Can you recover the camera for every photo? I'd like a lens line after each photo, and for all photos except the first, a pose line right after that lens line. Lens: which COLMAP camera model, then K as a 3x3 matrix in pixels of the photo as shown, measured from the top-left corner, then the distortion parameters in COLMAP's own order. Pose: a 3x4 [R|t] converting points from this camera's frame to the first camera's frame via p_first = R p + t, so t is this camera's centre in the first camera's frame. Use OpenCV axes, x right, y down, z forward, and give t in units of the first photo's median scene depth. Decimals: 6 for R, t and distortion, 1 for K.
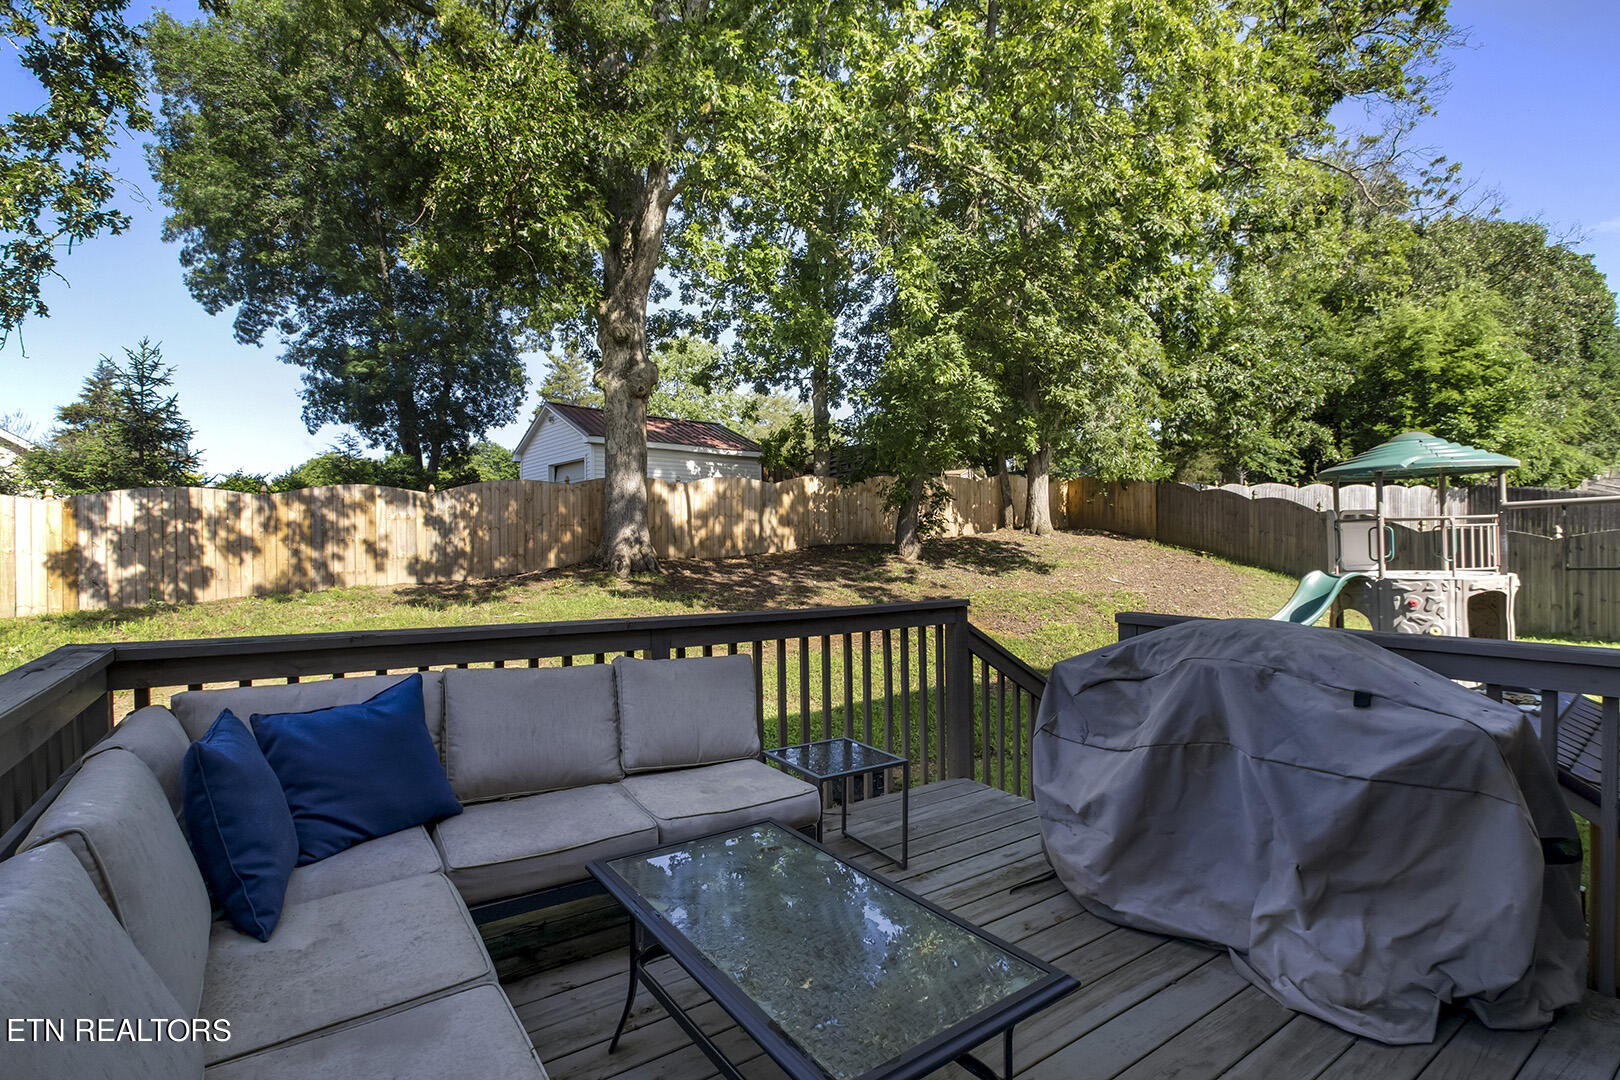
lens RADIAL K [[770.4, 0, 765.7], [0, 770.4, 560.6], [0, 0, 1]] dist [-0.013568, -0.000575]
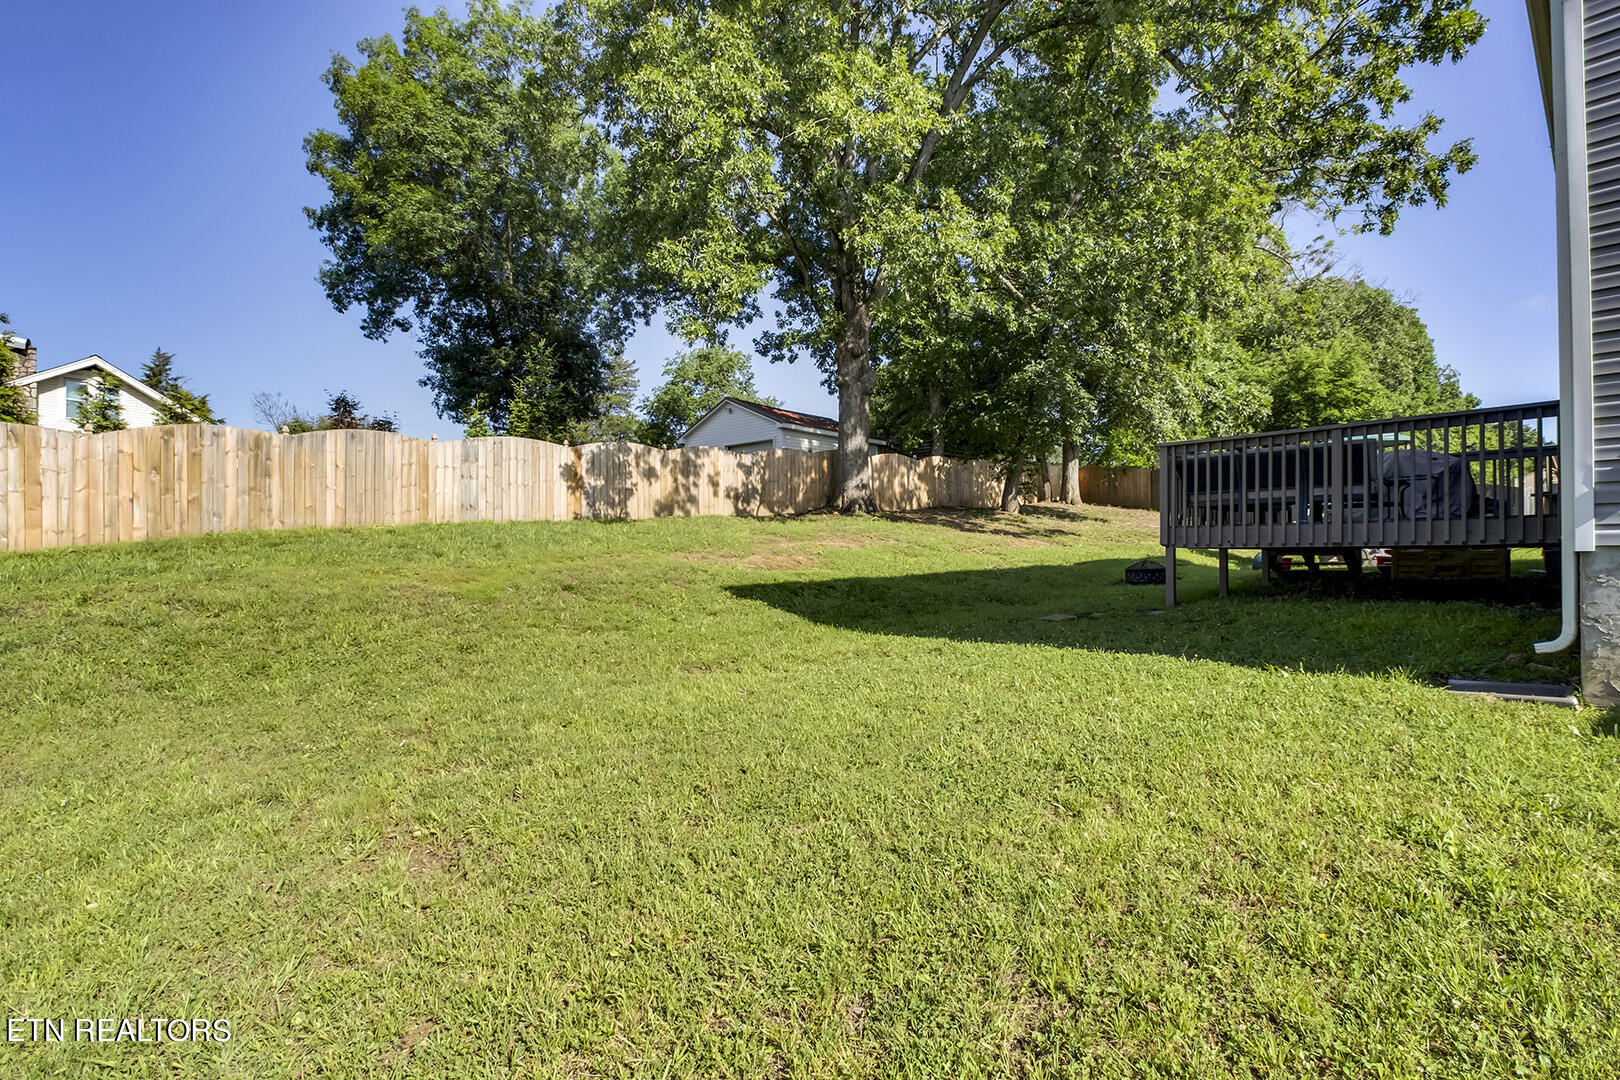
lens RADIAL K [[684.2, 0, 820.1], [0, 684.2, 536.7], [0, 0, 1]] dist [-0.021391, 0.000113]
pose [[0.994899, 0.011997, 0.100162, -0.138647], [-0.010332, 0.999800, -0.017131, 0.036784], [-0.100348, 0.016009, 0.994824, -0.113498]]
